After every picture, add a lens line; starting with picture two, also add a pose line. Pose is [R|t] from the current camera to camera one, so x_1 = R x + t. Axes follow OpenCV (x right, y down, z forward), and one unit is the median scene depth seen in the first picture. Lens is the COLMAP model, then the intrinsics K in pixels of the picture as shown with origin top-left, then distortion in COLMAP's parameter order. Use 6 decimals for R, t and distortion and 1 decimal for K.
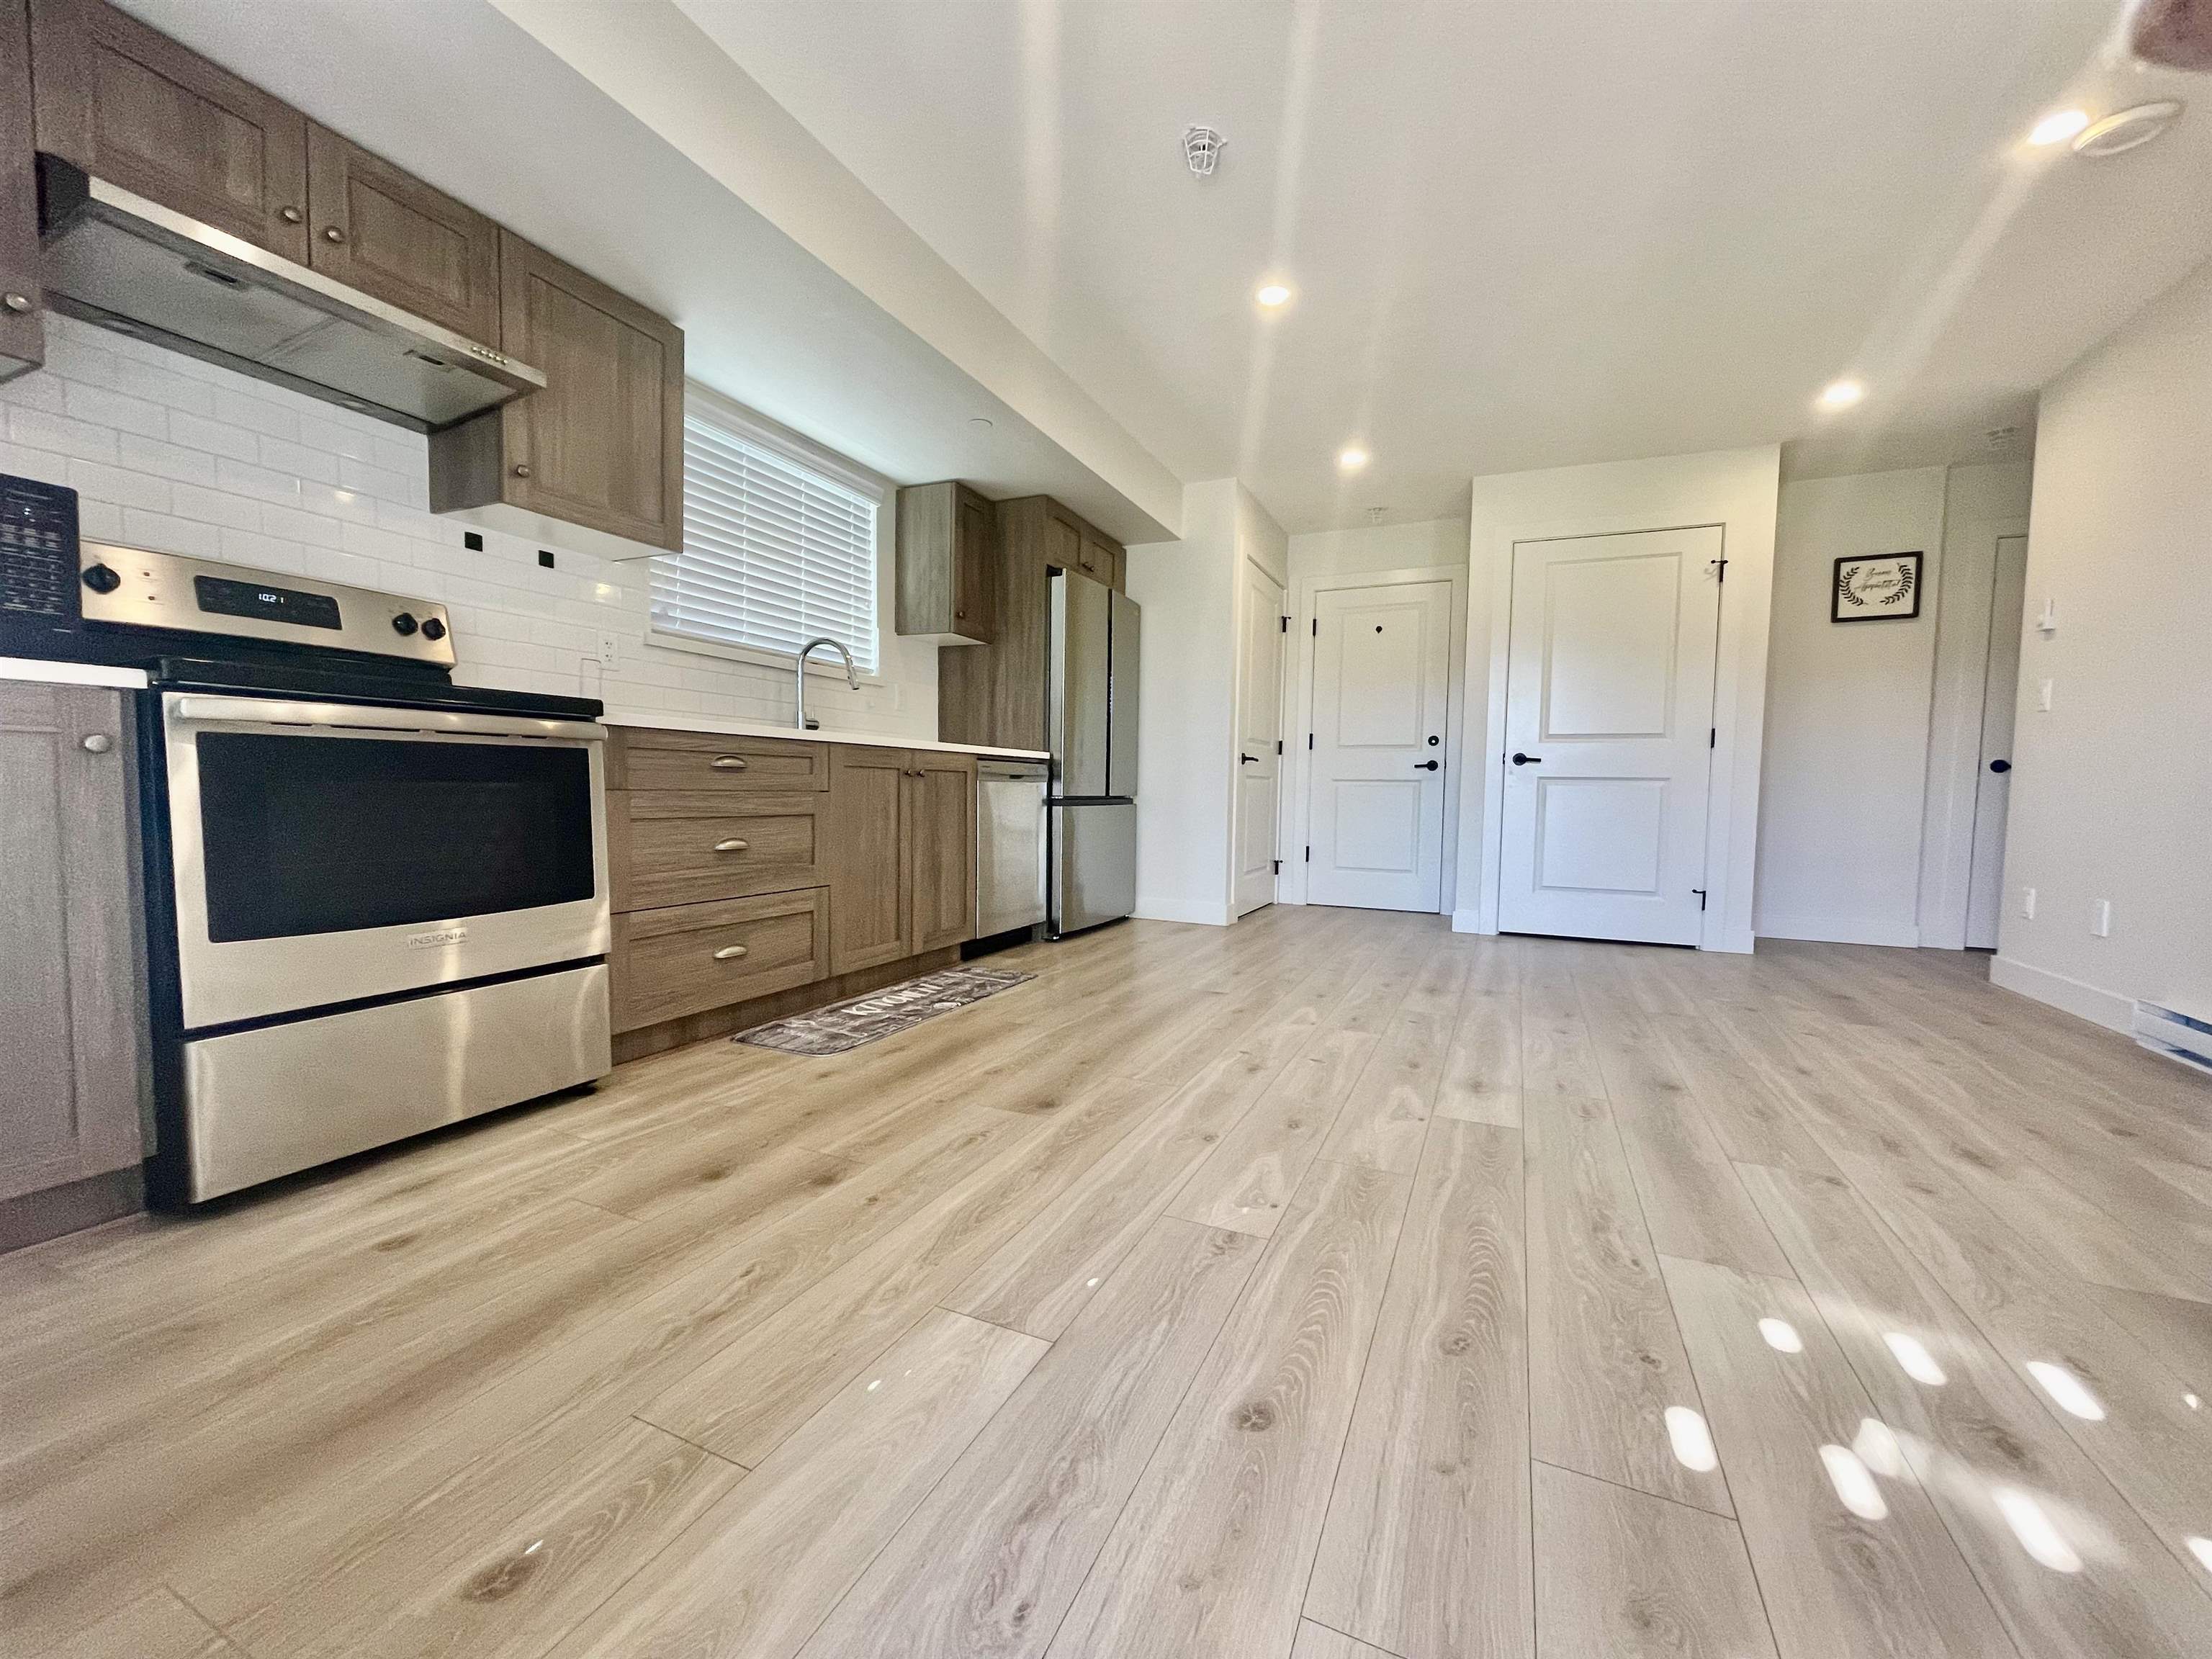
lens RADIAL K [[884.4, 0, 1097.8], [0, 884.4, 838.5], [0, 0, 1]] dist [0.000058, -0.000529]
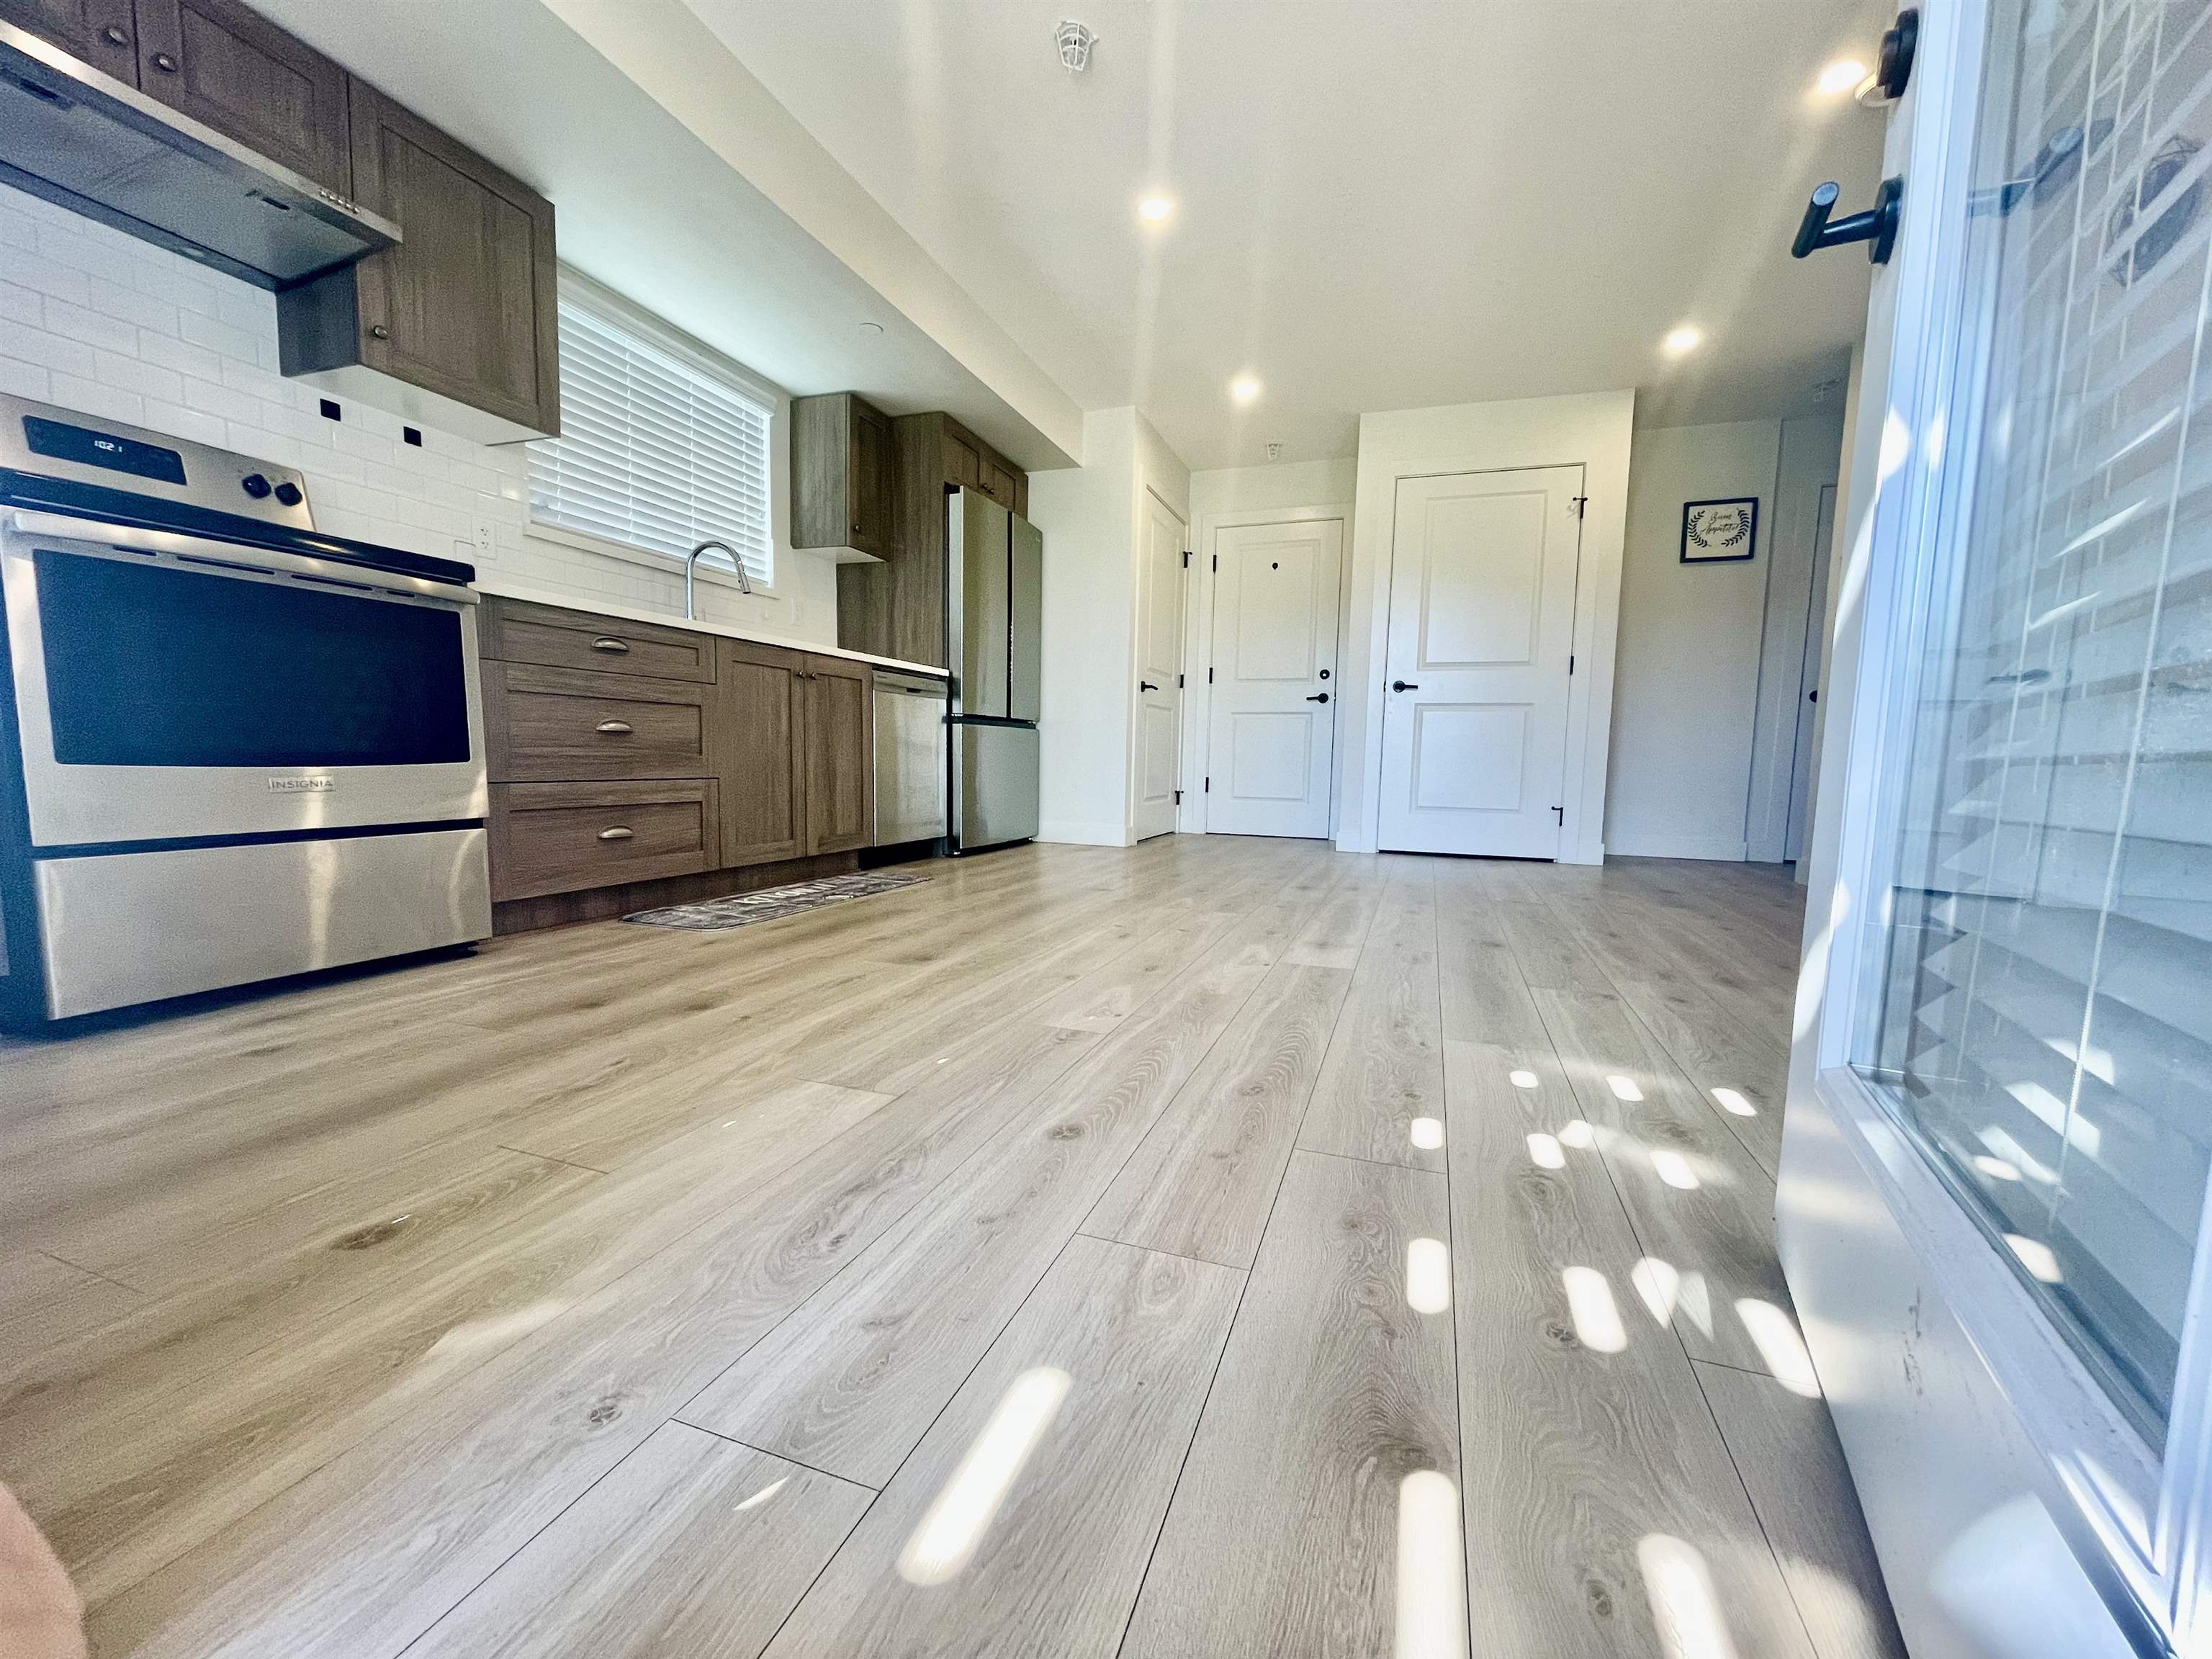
lens RADIAL K [[884.4, 0, 1097.8], [0, 884.4, 838.5], [0, 0, 1]] dist [0.000058, -0.000529]
pose [[0.996480, -0.002514, 0.083798, 0.044800], [-0.000707, 0.999263, 0.038384, 0.083093], [-0.083832, -0.038308, 0.995743, -0.050499]]
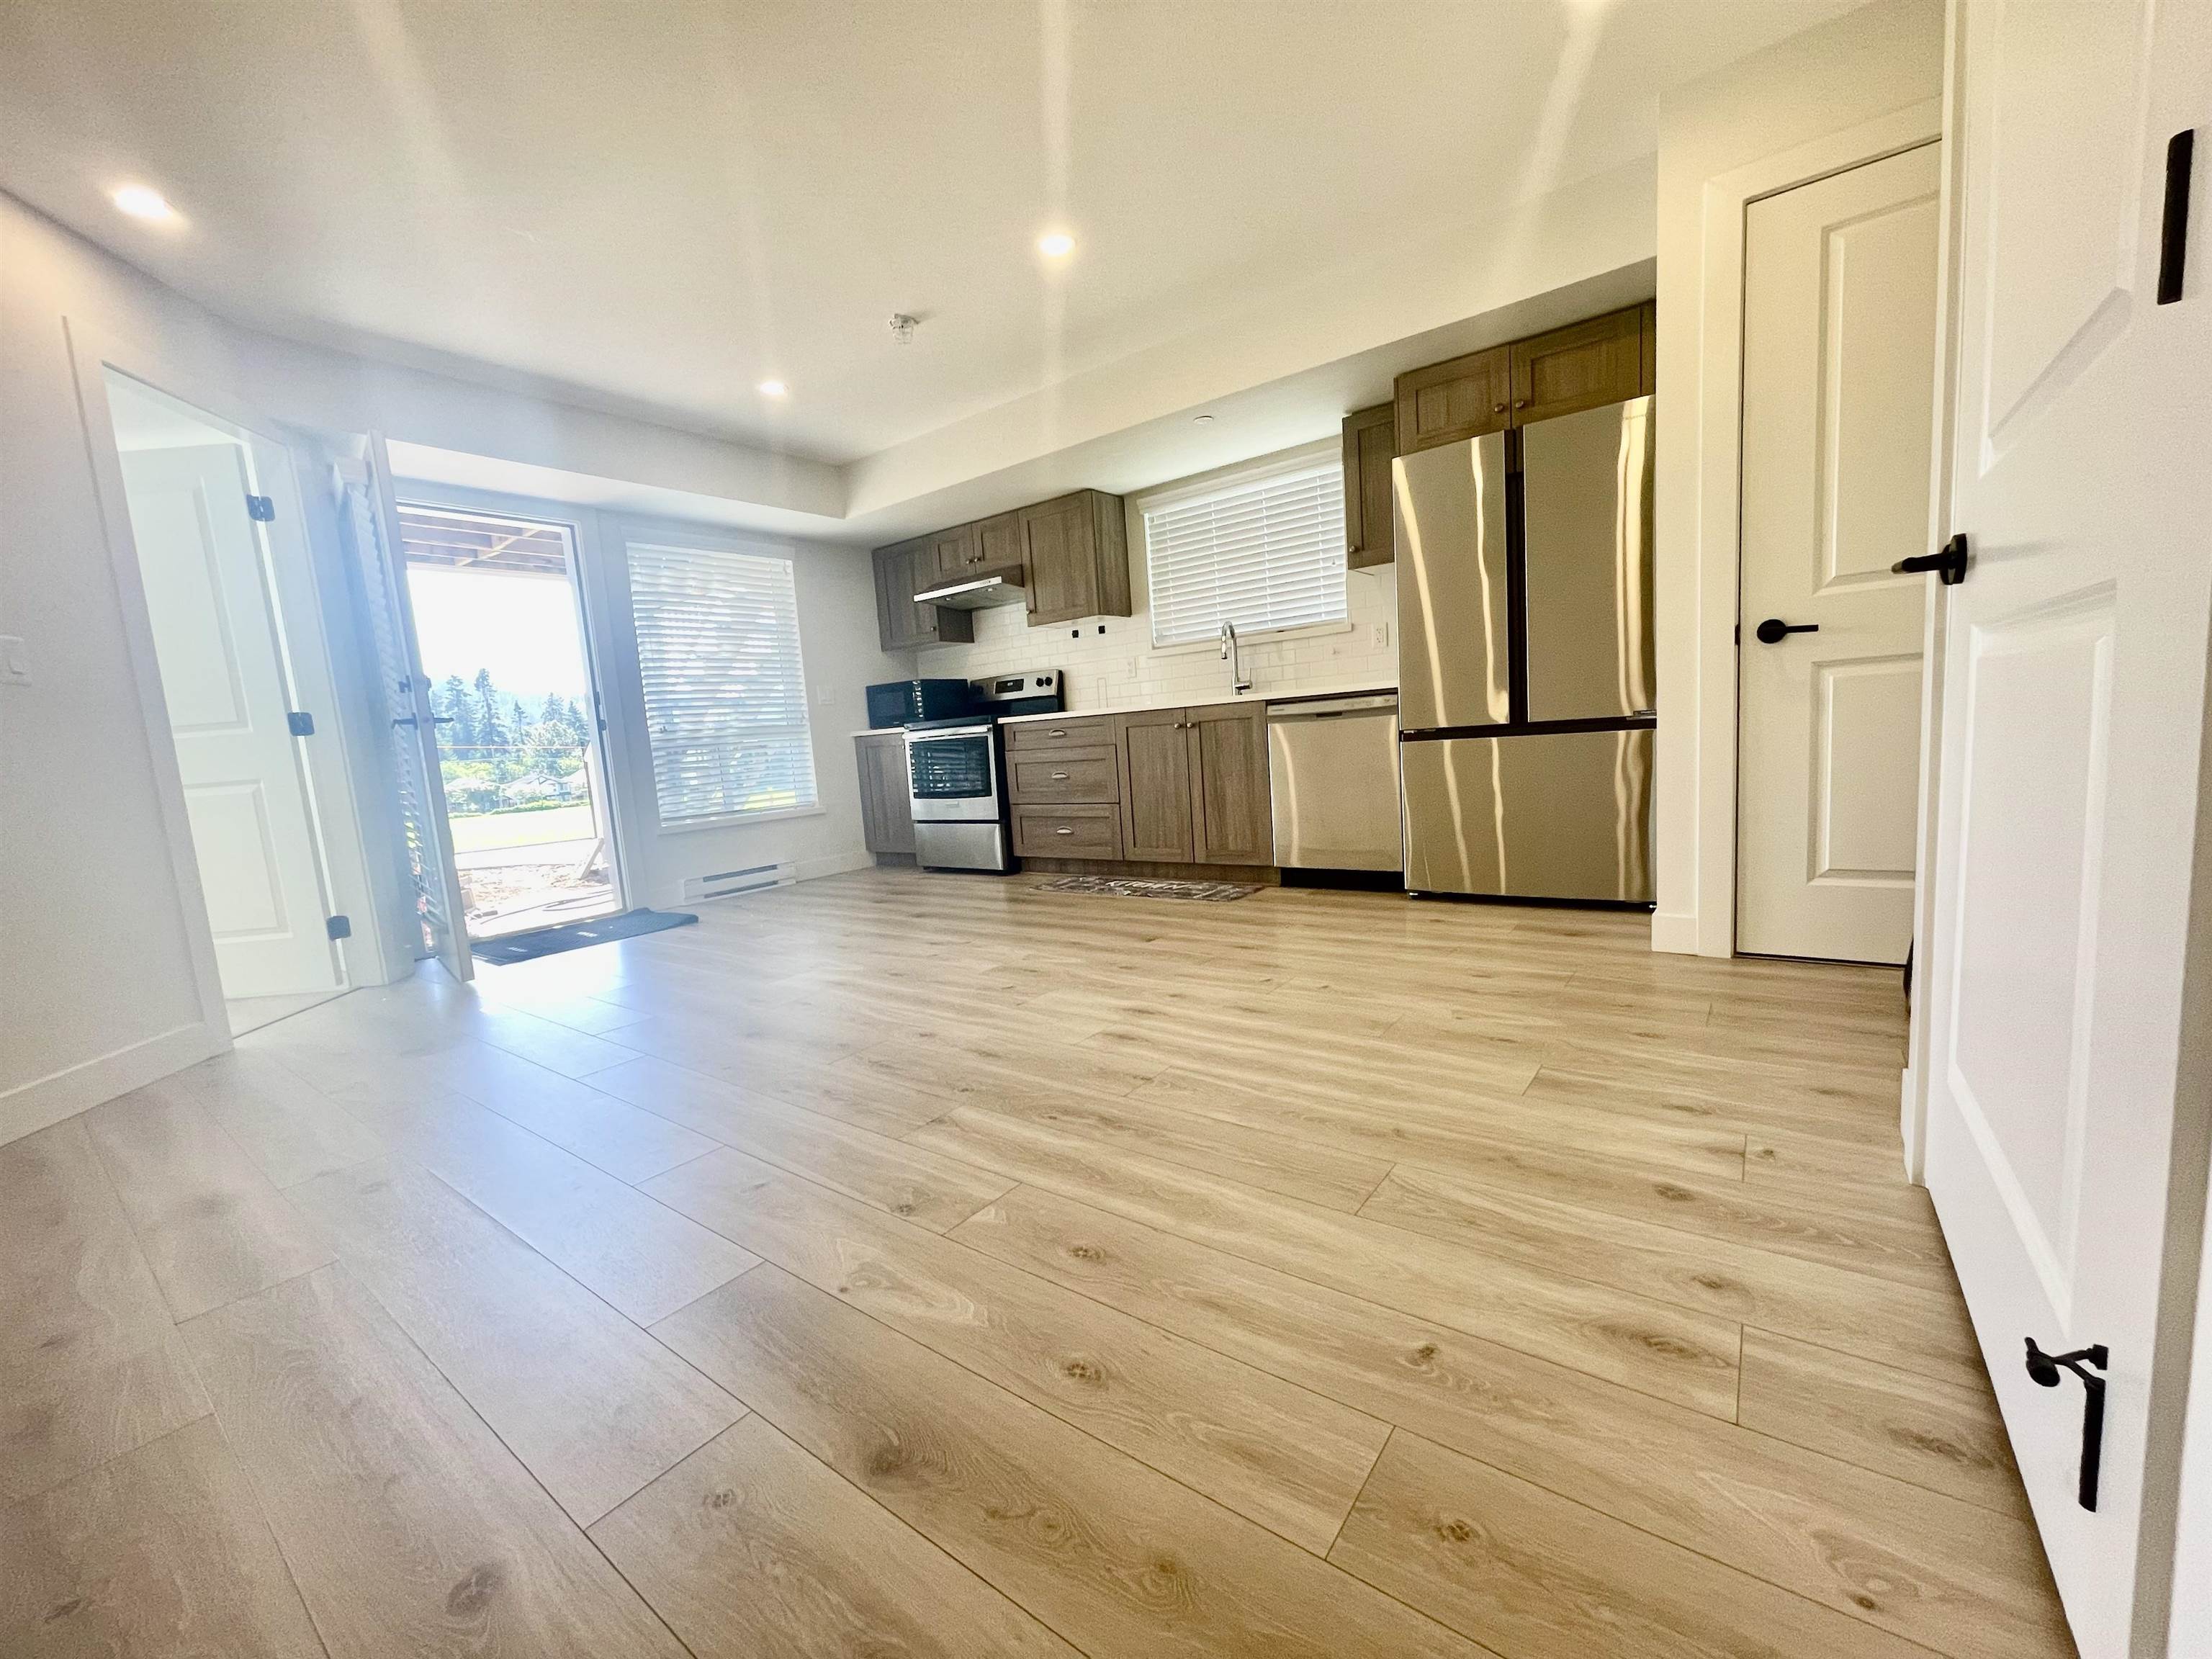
lens RADIAL K [[884.4, 0, 1097.8], [0, 884.4, 838.5], [0, 0, 1]] dist [0.000058, -0.000529]
pose [[-0.213612, 0.115331, -0.970087, 1.267538], [0.013626, 0.993262, 0.115086, -0.068016], [0.976824, 0.011366, -0.213744, 1.301470]]
